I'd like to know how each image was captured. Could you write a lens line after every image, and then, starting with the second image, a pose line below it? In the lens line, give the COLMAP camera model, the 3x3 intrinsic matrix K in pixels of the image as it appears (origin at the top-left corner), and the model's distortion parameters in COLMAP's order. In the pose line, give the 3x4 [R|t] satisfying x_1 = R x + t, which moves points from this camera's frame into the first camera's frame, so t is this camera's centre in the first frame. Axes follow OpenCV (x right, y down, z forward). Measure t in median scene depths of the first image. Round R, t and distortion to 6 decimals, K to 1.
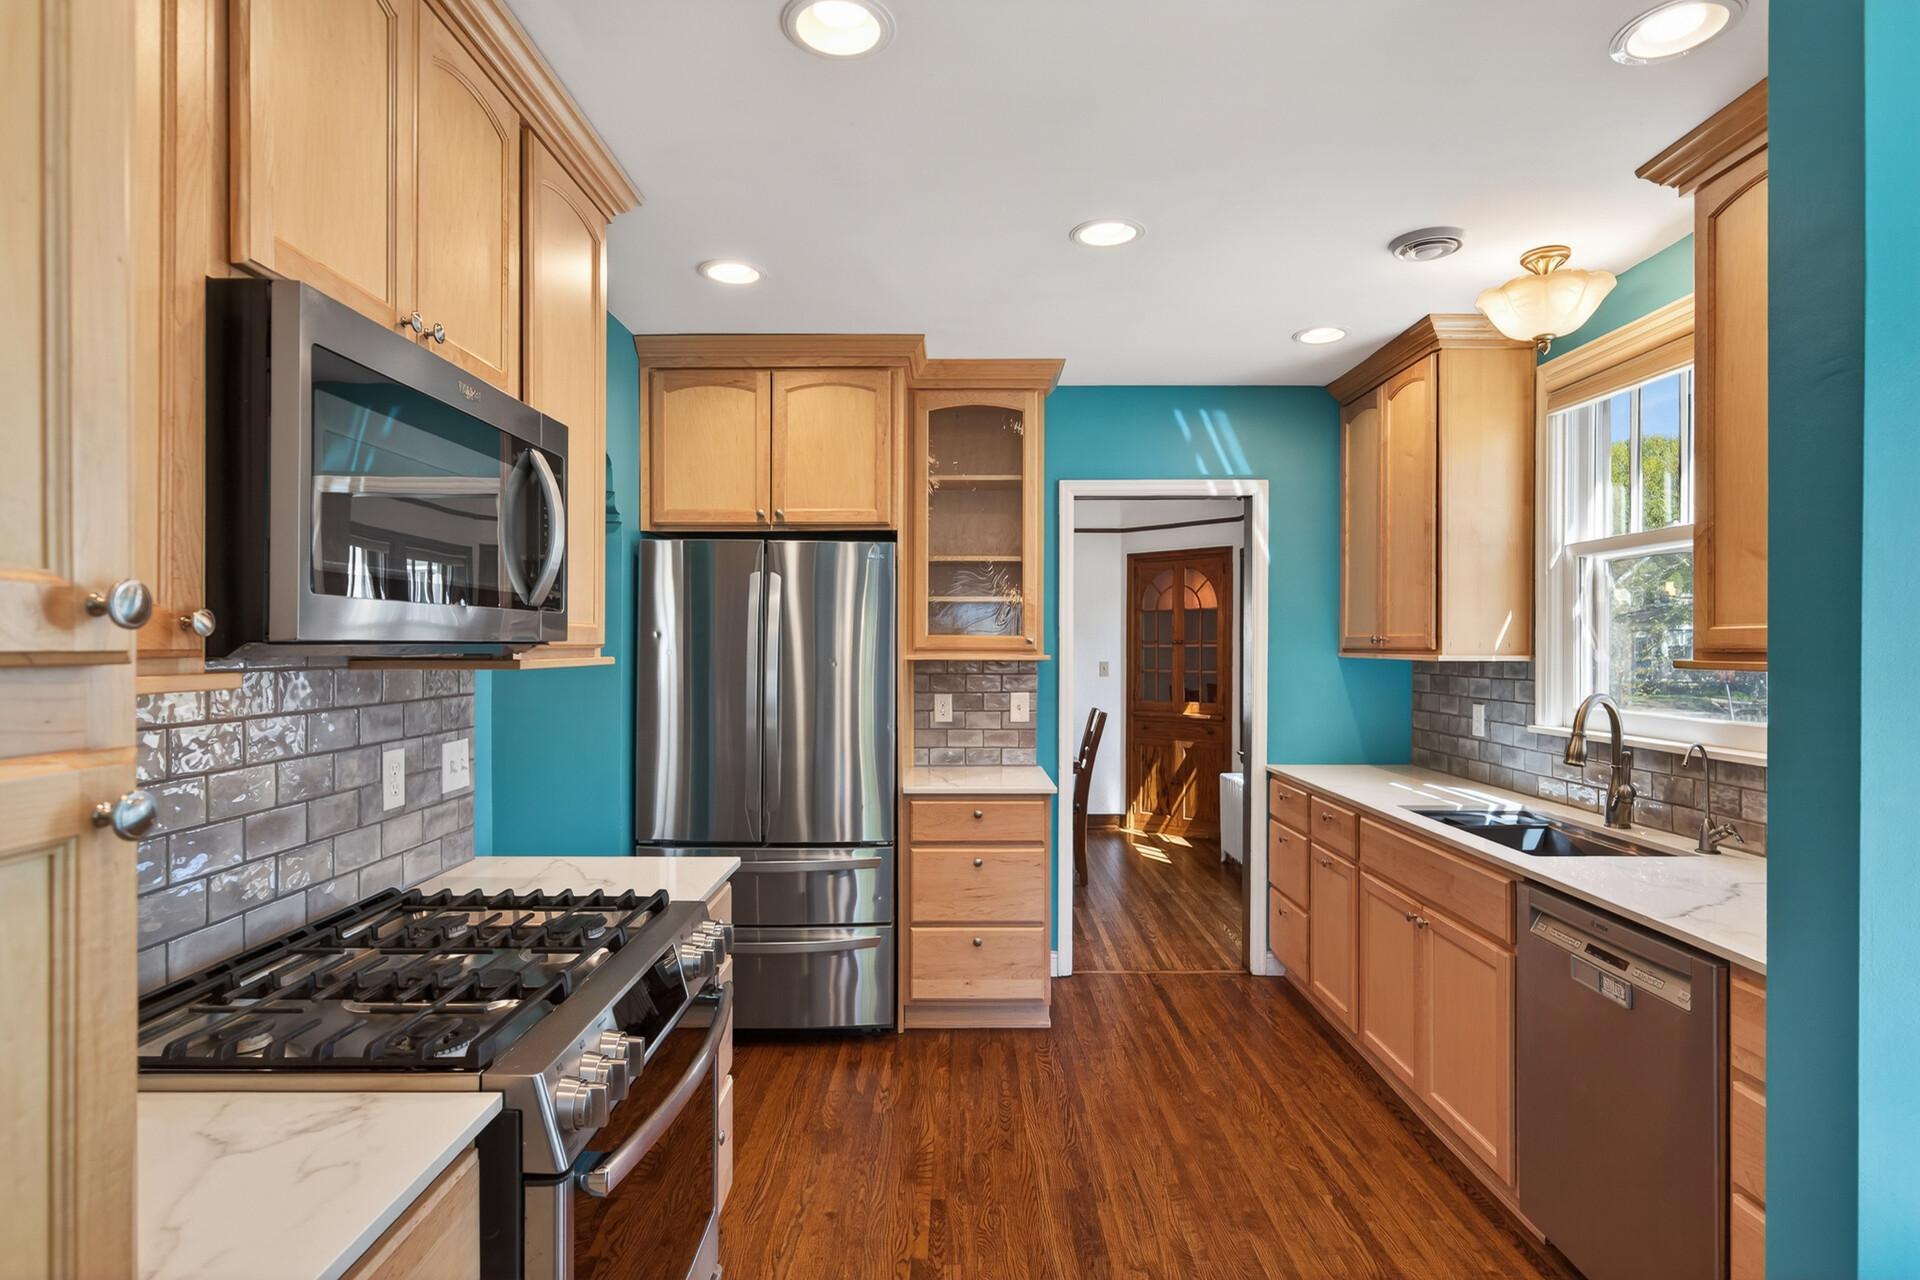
lens RADIAL K [[1029.4, 0, 960.0], [0, 1029.4, 640.0], [0, 0, 1]] dist [-0.000351, 0.000489]
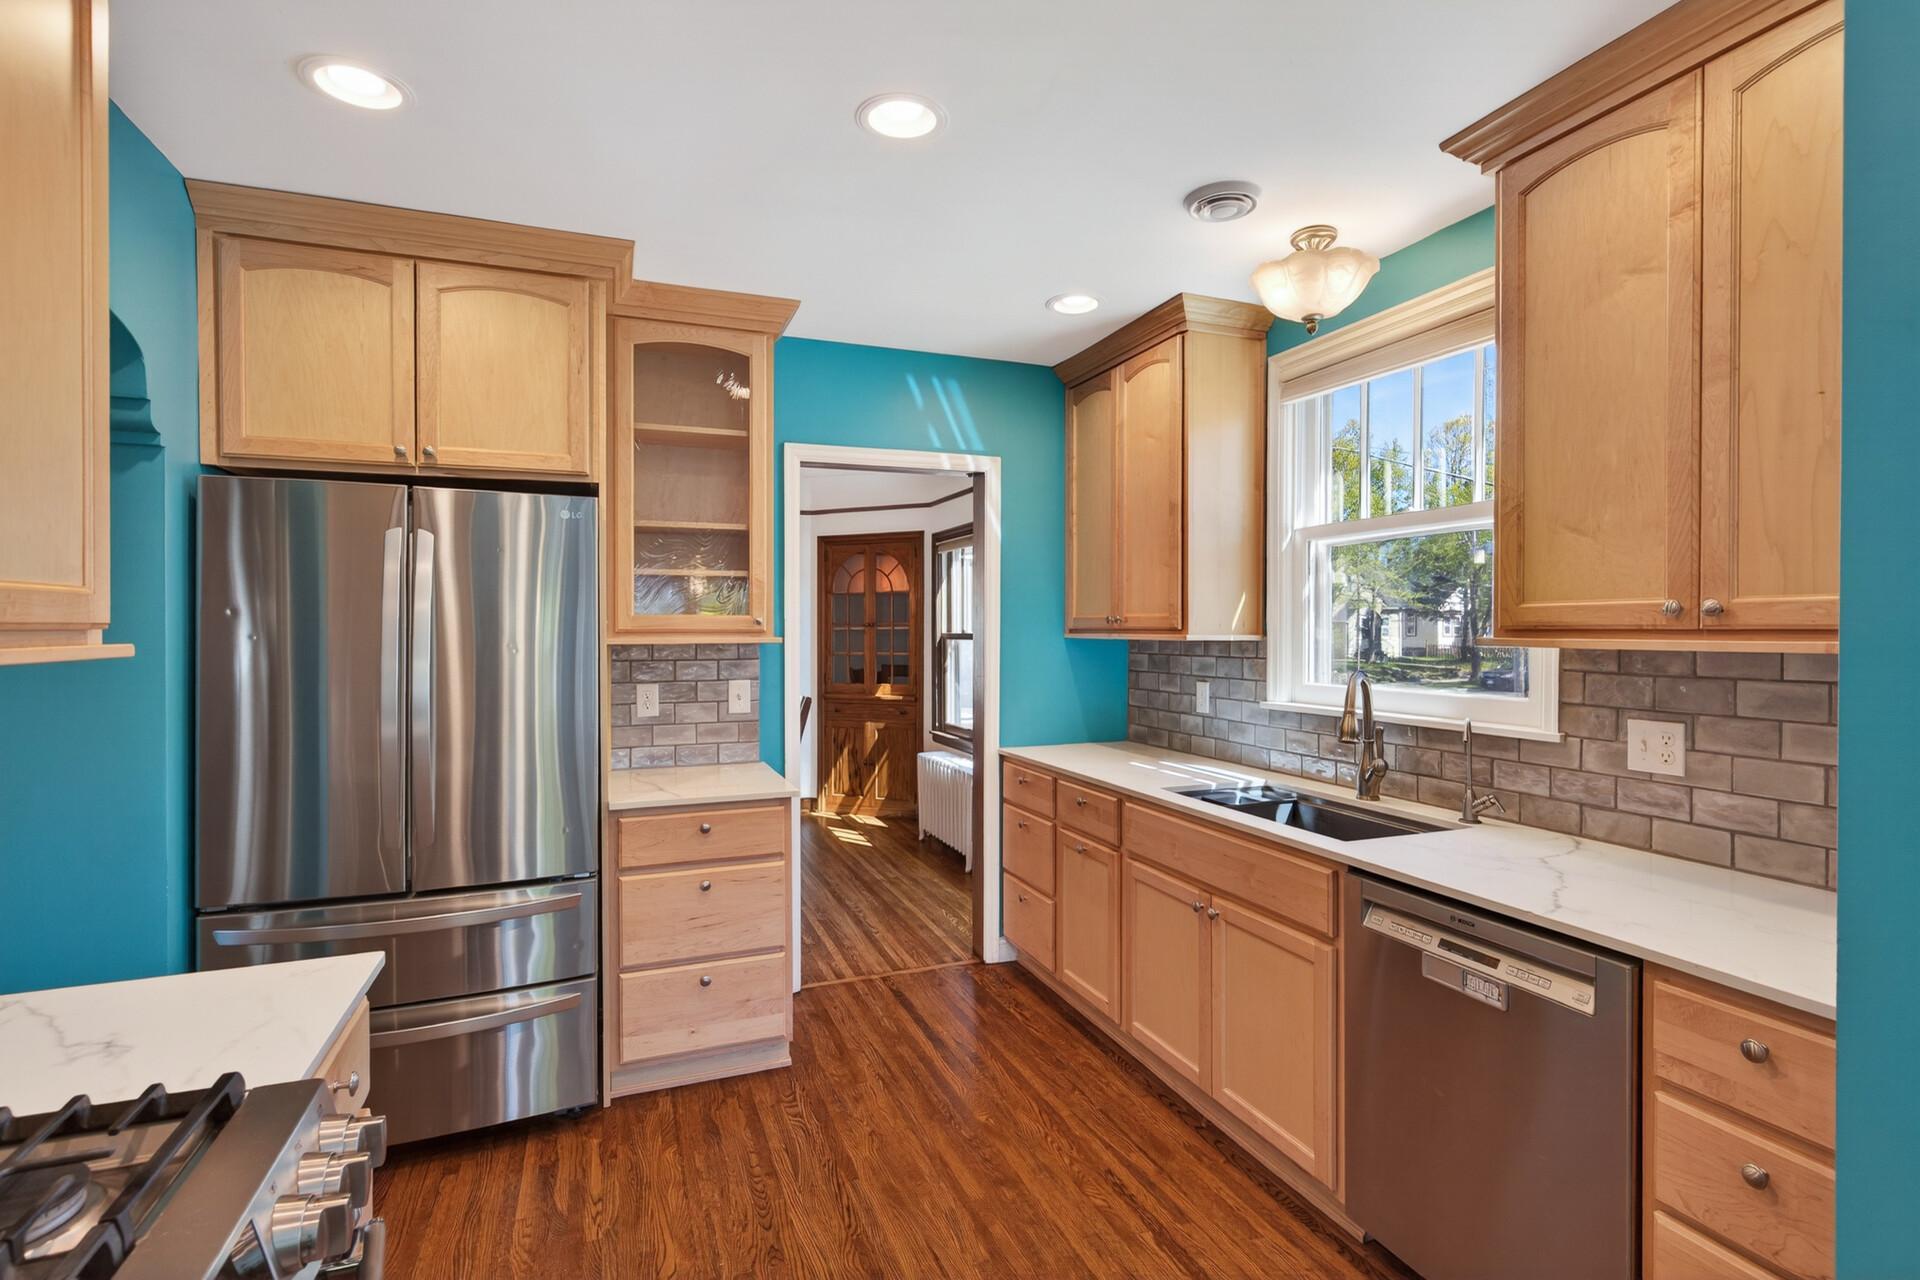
lens RADIAL K [[888.7, 0, 955.6], [0, 888.7, 633.9], [0, 0, 1]] dist [-0.002743, -0.000208]
pose [[0.925402, -0.004432, 0.378960, -0.071158], [0.000827, 0.999953, 0.009675, 0.004853], [-0.378985, -0.008640, 0.925362, 0.272196]]
